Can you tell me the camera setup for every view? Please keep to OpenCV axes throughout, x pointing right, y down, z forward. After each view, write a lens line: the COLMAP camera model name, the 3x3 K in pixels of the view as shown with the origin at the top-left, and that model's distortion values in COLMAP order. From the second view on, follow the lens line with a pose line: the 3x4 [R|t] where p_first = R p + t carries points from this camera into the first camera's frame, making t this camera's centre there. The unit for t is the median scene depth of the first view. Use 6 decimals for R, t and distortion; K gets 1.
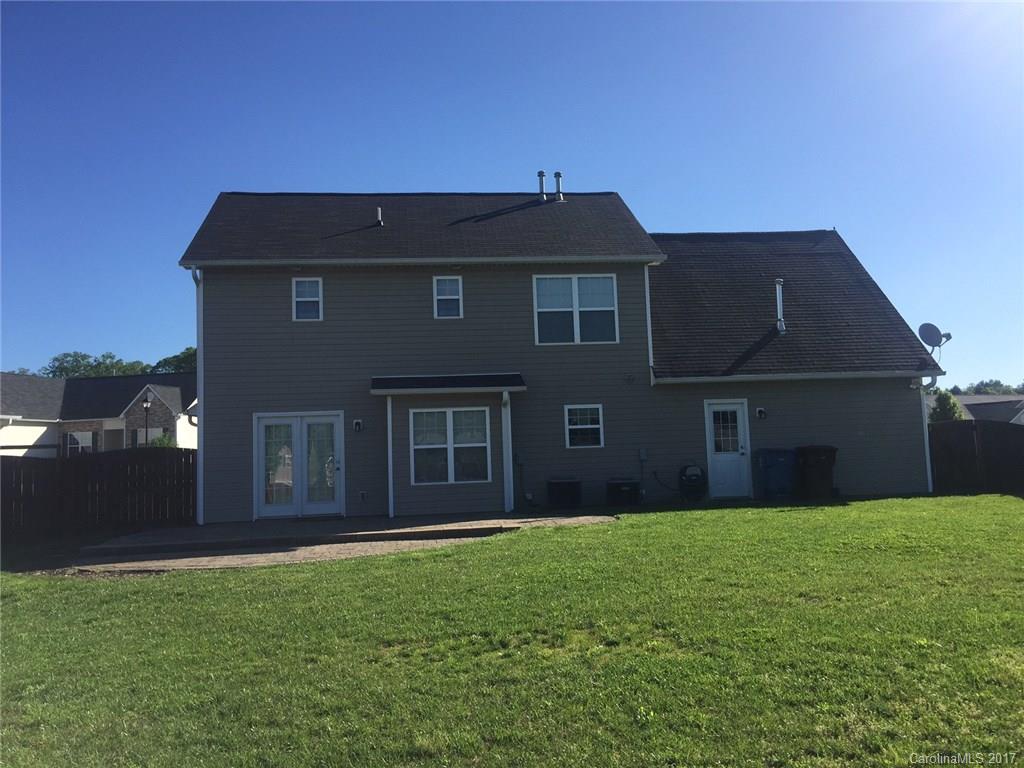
lens RADIAL K [[852.5, 0, 512.0], [0, 852.5, 384.0], [0, 0, 1]] dist [0.011531, 0.001784]
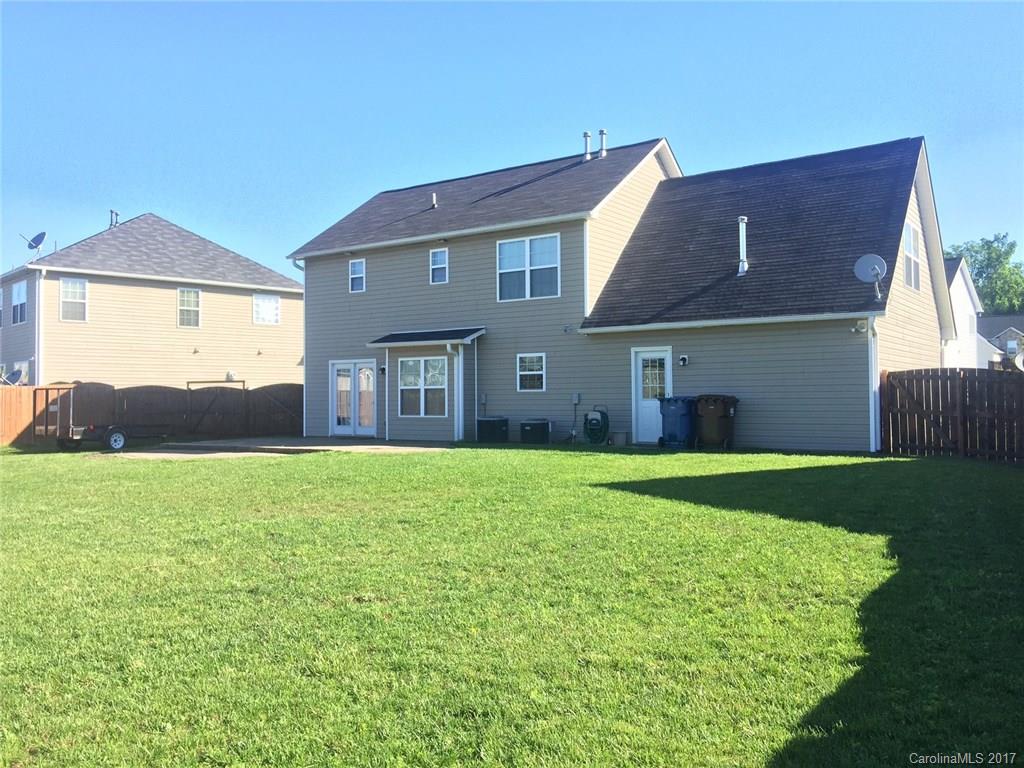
lens RADIAL K [[857.9, 0, 510.8], [0, 857.9, 364.9], [0, 0, 1]] dist [0.010289, 0.003645]
pose [[0.763854, 0.005813, -0.645362, 0.791162], [0.036018, 0.998017, 0.051621, -0.019729], [0.644383, -0.062675, 0.762130, 0.115317]]
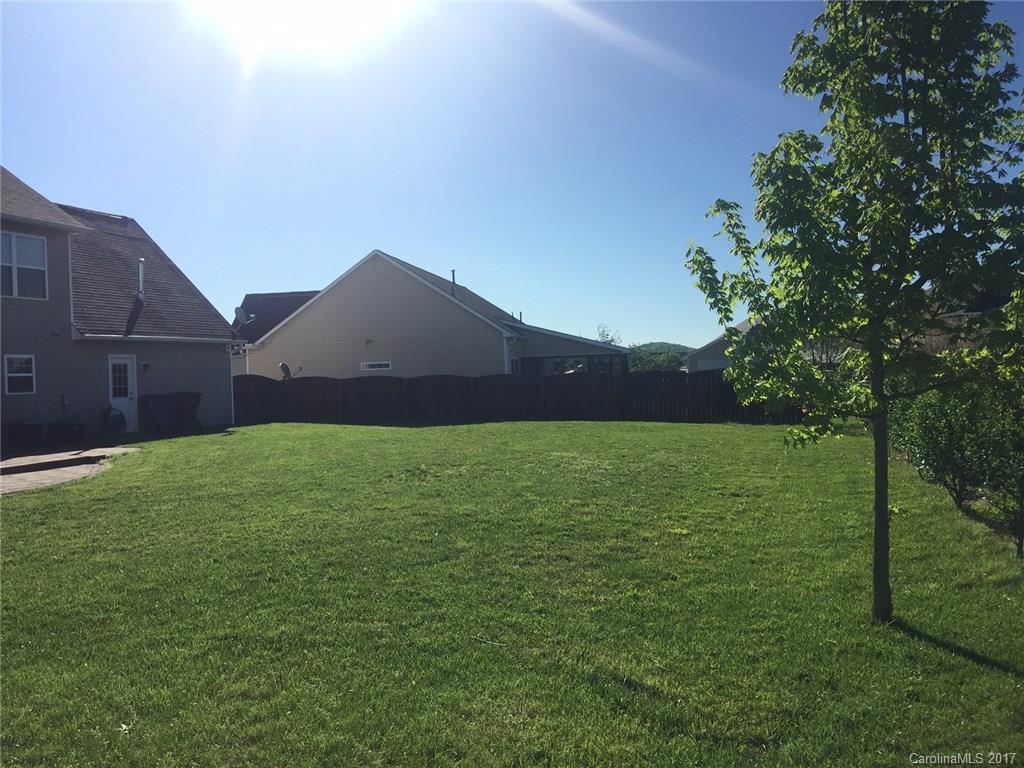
lens RADIAL K [[857.9, 0, 510.8], [0, 857.9, 364.9], [0, 0, 1]] dist [0.010289, 0.003645]
pose [[0.427025, 0.026821, 0.903842, -0.635579], [-0.051342, 0.998667, -0.005378, 0.011166], [-0.902781, -0.044109, 0.427832, -0.033536]]
